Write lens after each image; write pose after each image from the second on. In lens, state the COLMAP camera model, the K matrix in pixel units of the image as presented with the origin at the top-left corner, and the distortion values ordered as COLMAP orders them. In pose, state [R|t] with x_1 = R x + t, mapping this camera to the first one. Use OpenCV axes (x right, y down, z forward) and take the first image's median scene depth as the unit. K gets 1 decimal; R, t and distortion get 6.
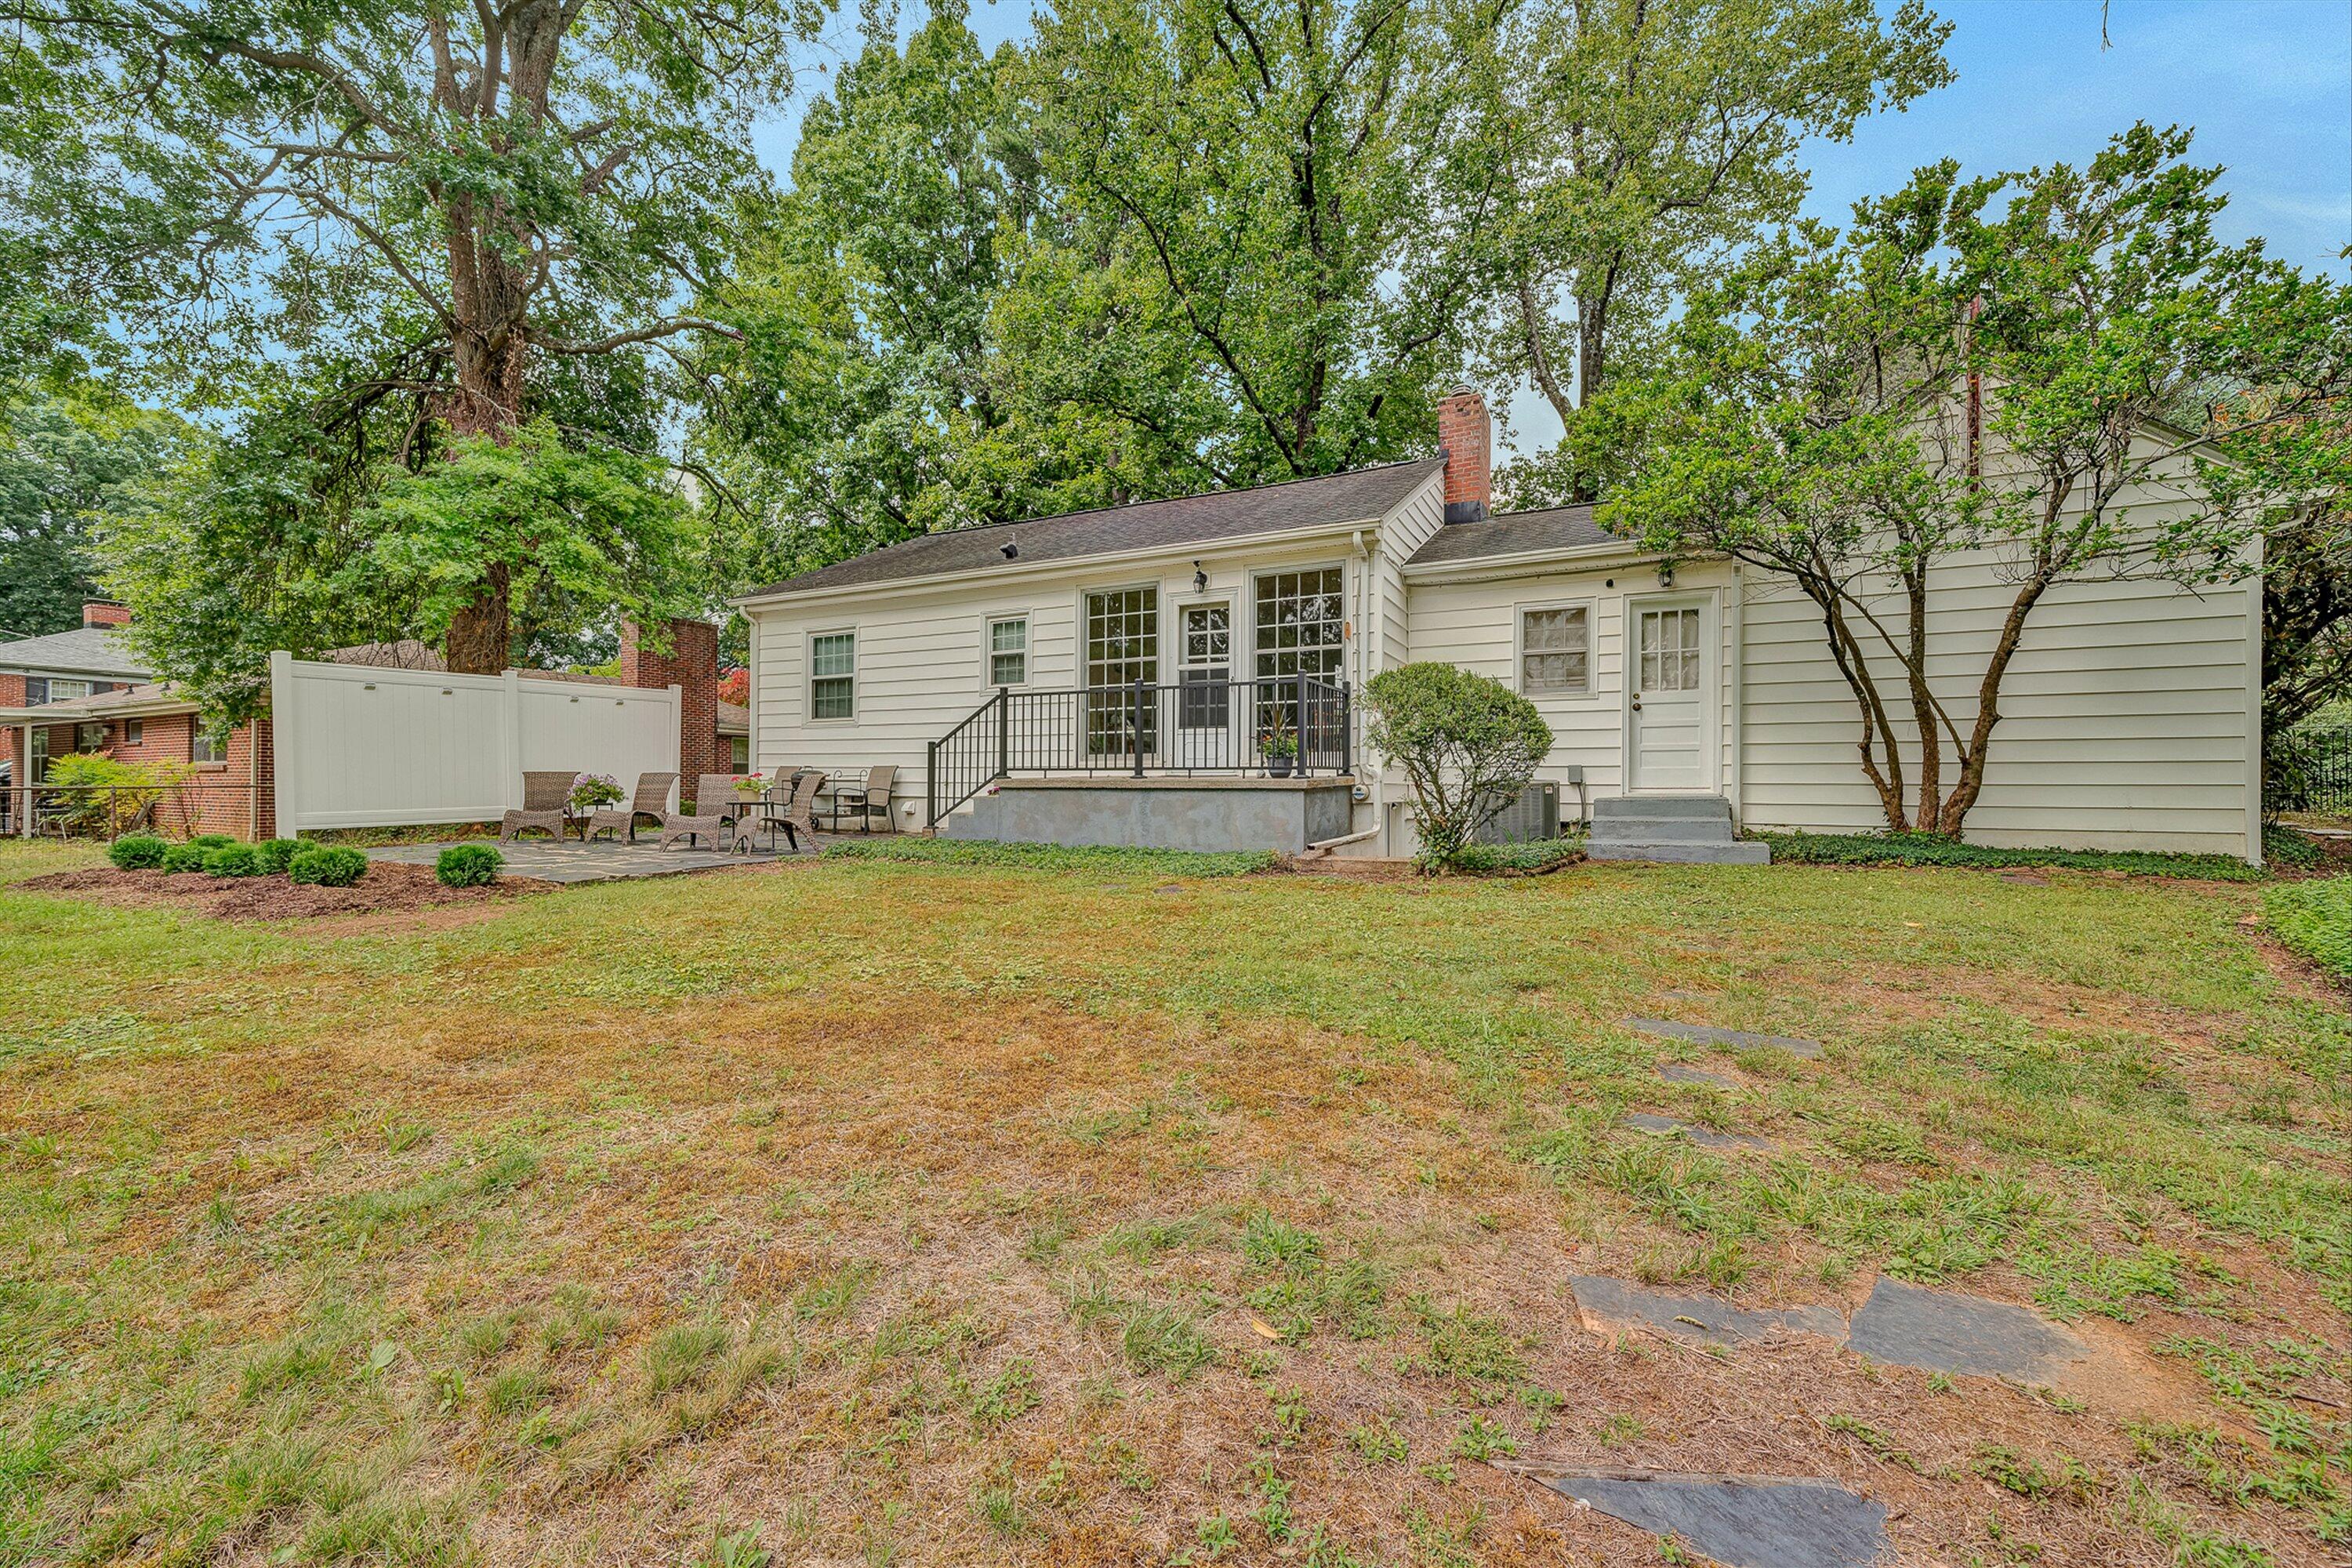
lens RADIAL K [[914.0, 0, 1170.8], [0, 914.0, 772.4], [0, 0, 1]] dist [-0.000940, -0.000207]
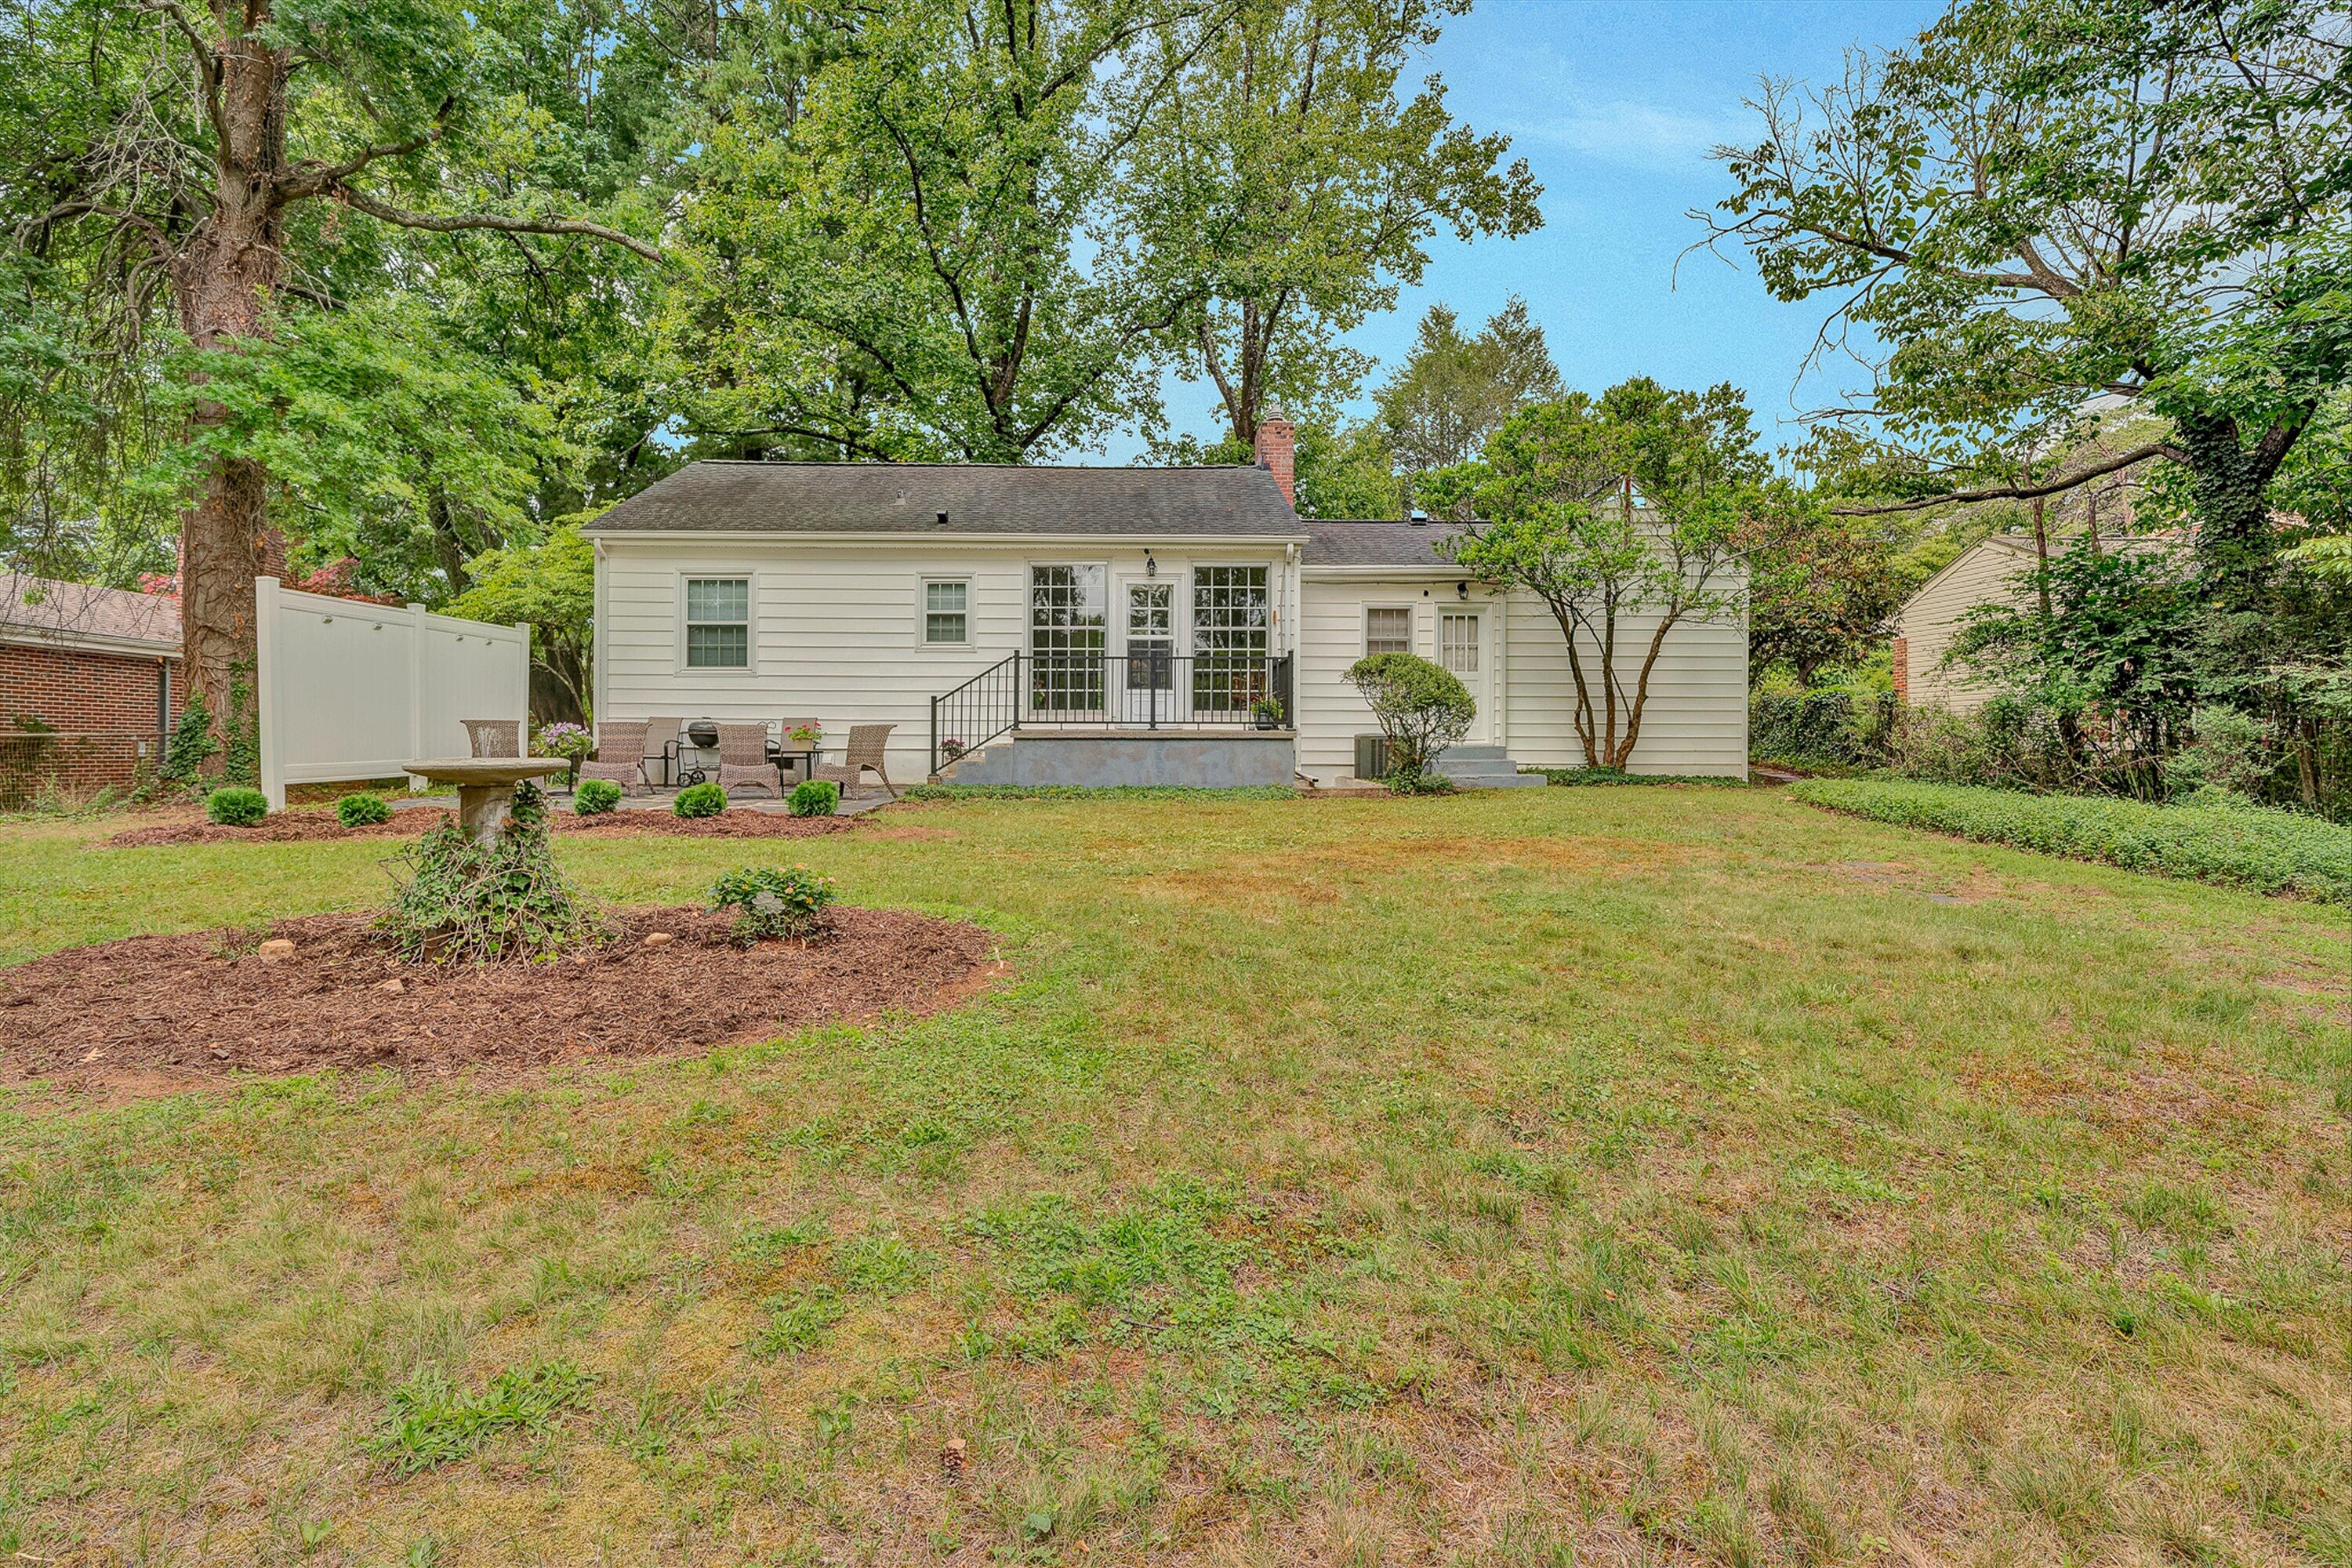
lens RADIAL K [[1057.6, 0, 1170.4], [0, 1057.6, 728.5], [0, 0, 1]] dist [-0.000045, 0.000353]
pose [[0.887051, 0.007380, 0.461613, -0.586726], [-0.006279, 0.999973, -0.003922, 0.008383], [-0.461630, 0.000580, 0.887073, -0.243234]]
